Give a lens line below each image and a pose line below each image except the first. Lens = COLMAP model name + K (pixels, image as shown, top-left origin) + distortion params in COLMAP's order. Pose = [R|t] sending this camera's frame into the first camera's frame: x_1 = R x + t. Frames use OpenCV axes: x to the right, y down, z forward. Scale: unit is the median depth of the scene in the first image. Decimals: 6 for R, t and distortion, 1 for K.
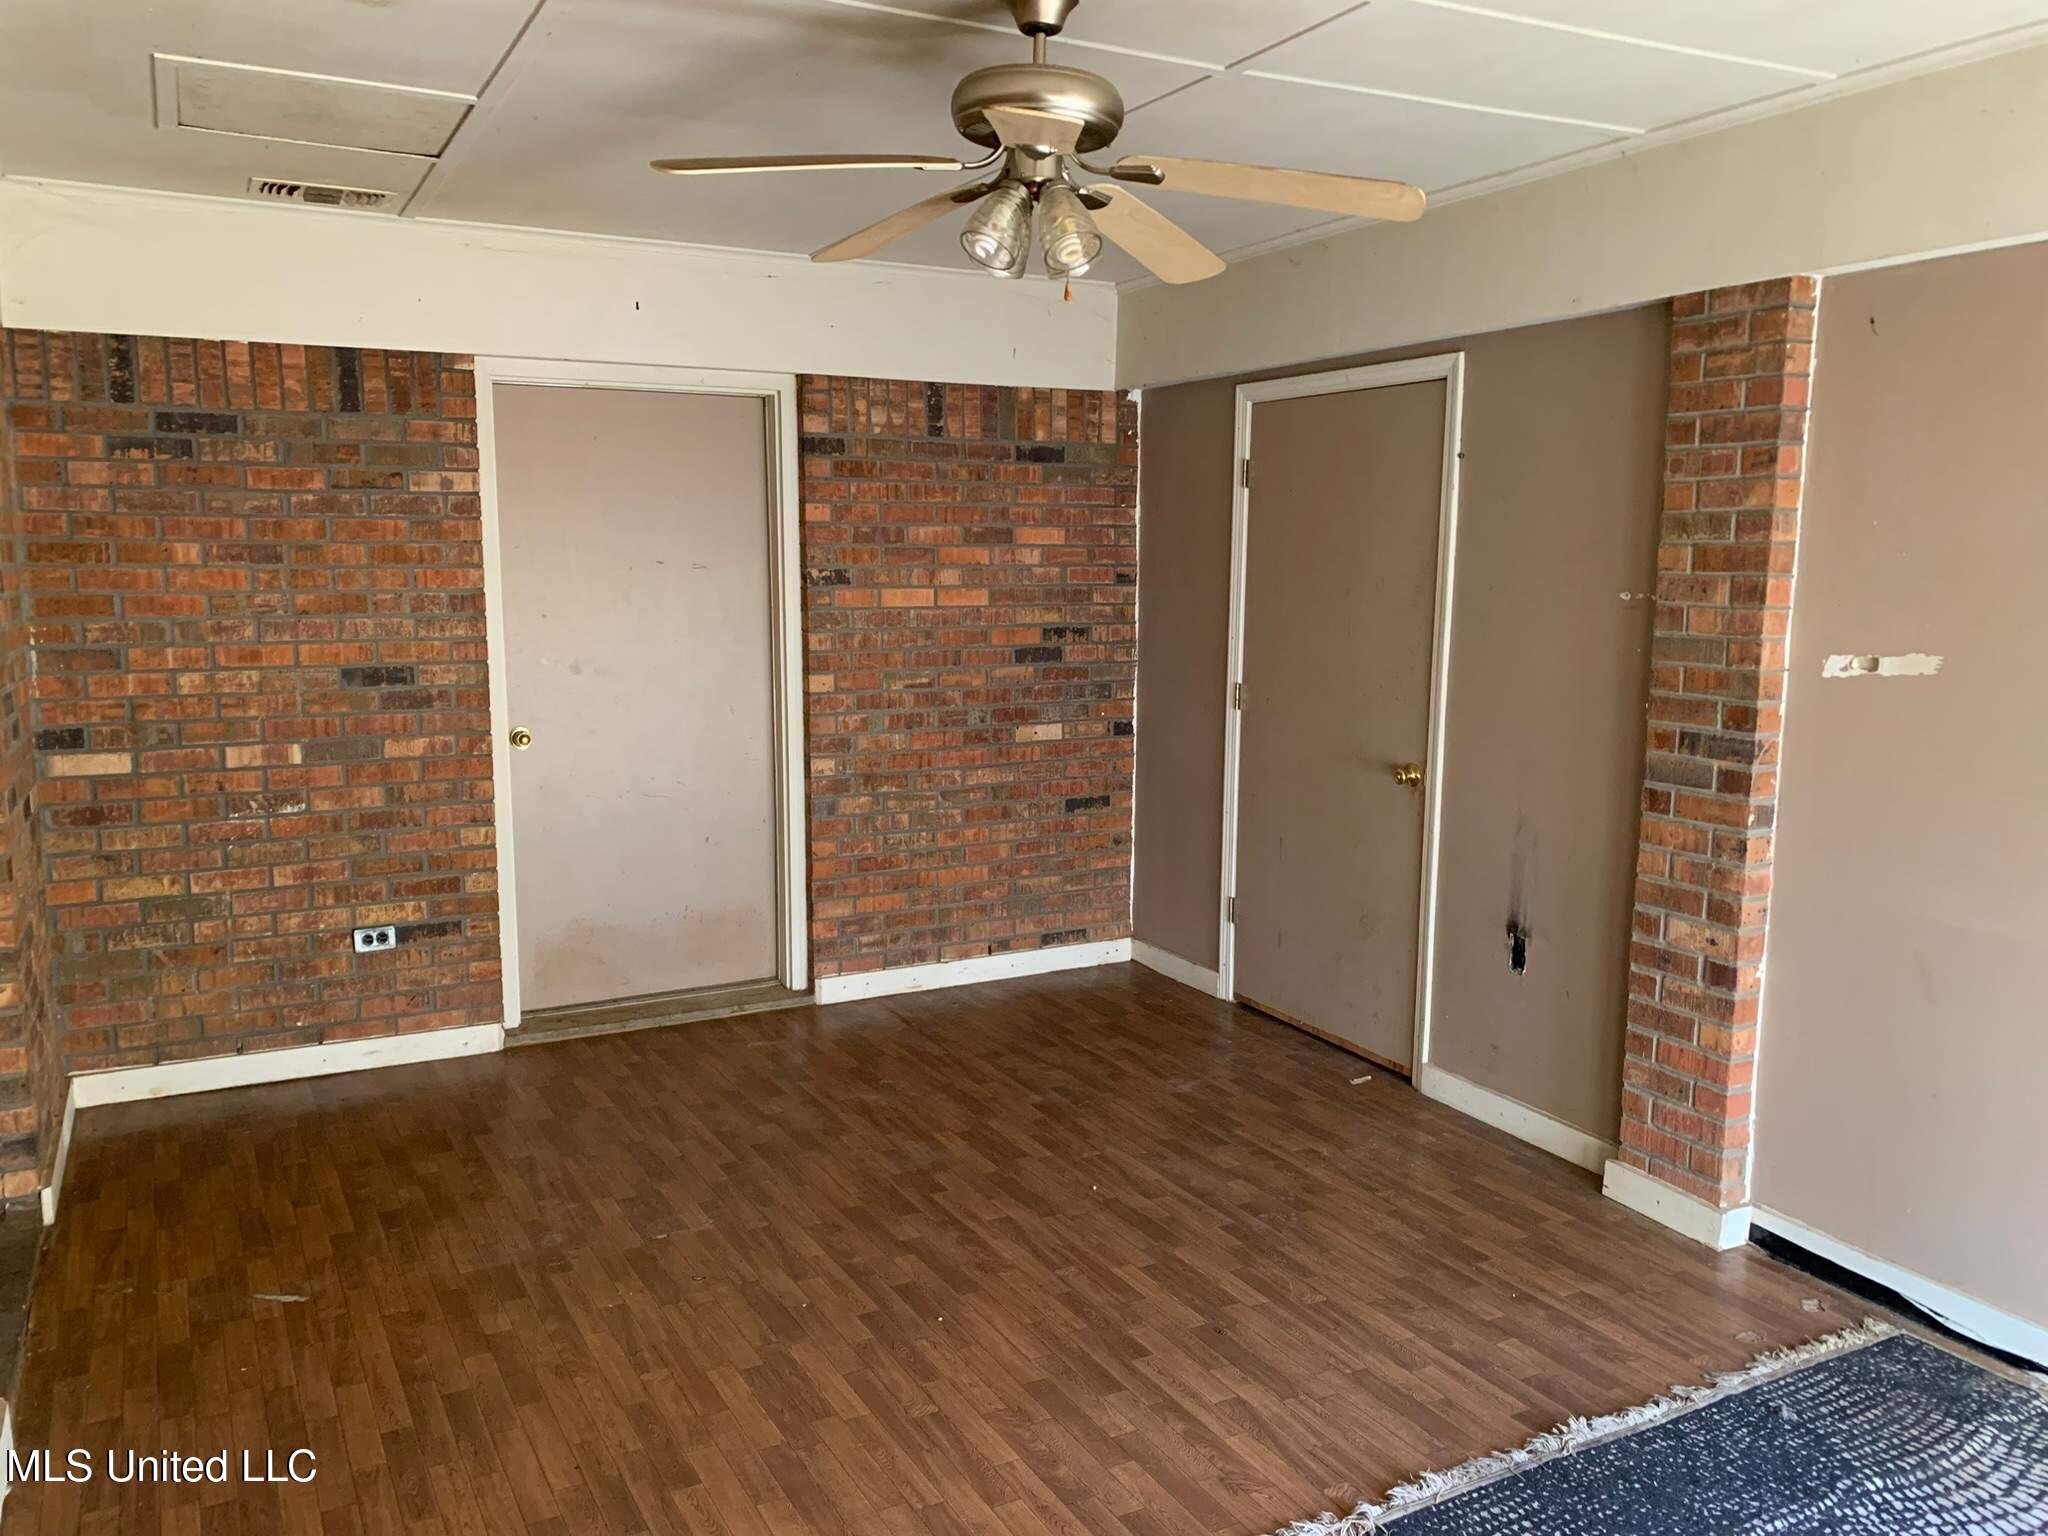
lens RADIAL K [[1570.7, 0, 1030.4], [0, 1570.7, 780.5], [0, 0, 1]] dist [0.041533, -0.027776]
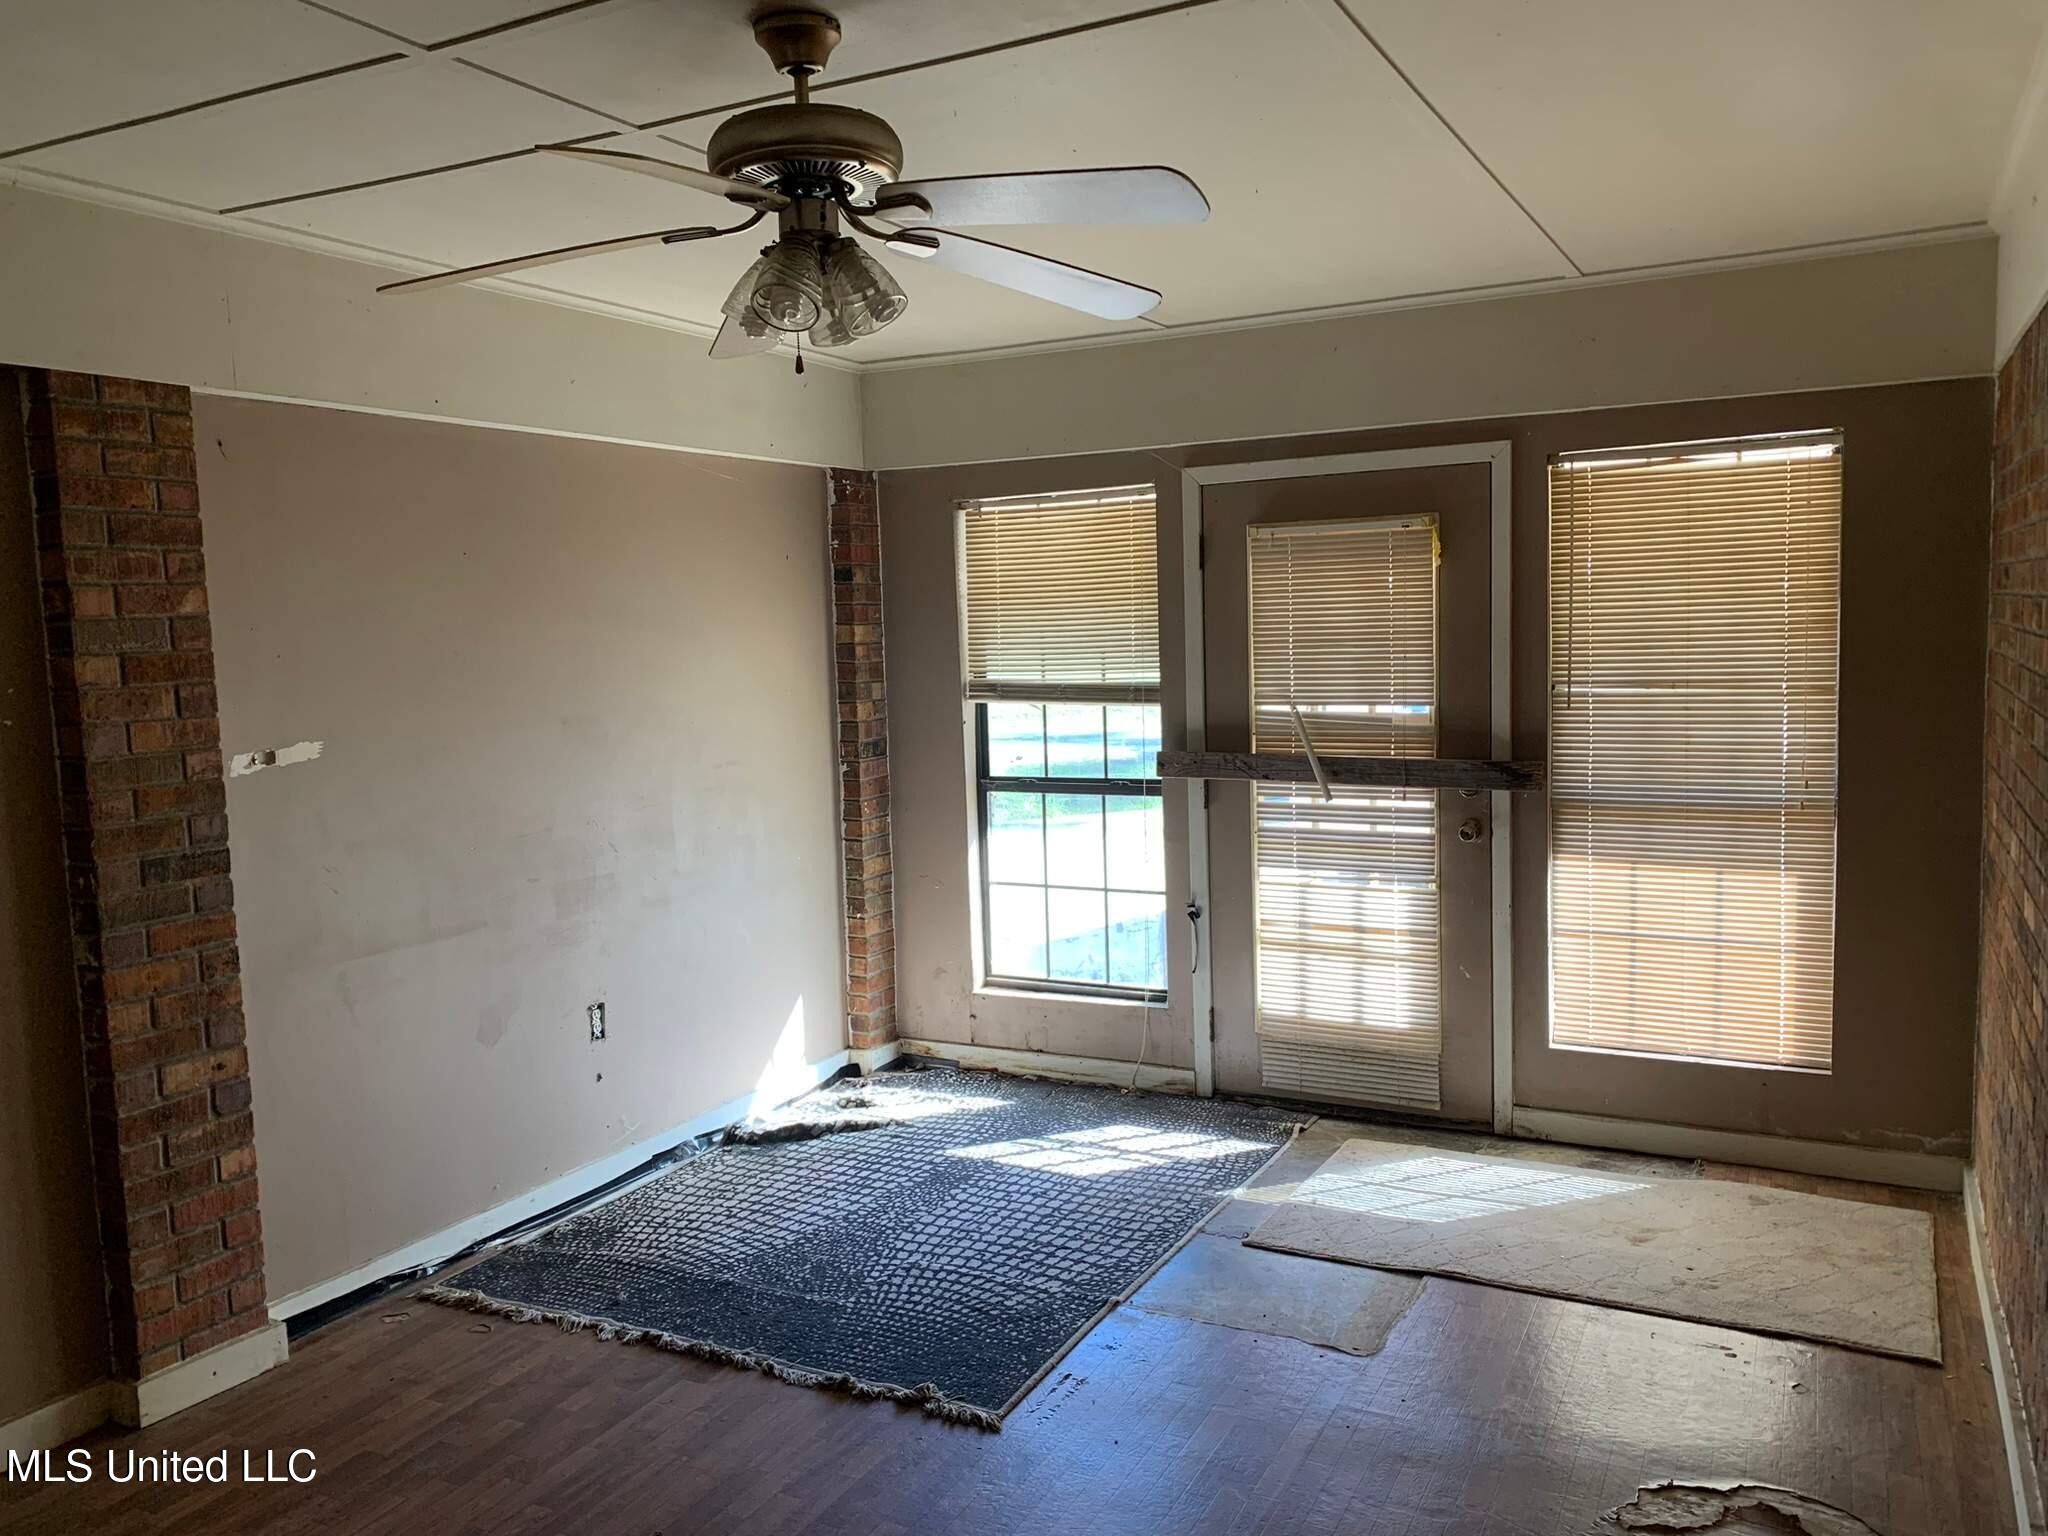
lens RADIAL K [[1570.7, 0, 1030.4], [0, 1570.7, 780.5], [0, 0, 1]] dist [0.041533, -0.027776]
pose [[-0.565983, -0.074942, 0.821003, -0.639401], [0.148065, 0.970426, 0.190655, -0.181680], [-0.811011, 0.229469, -0.538149, 1.124519]]
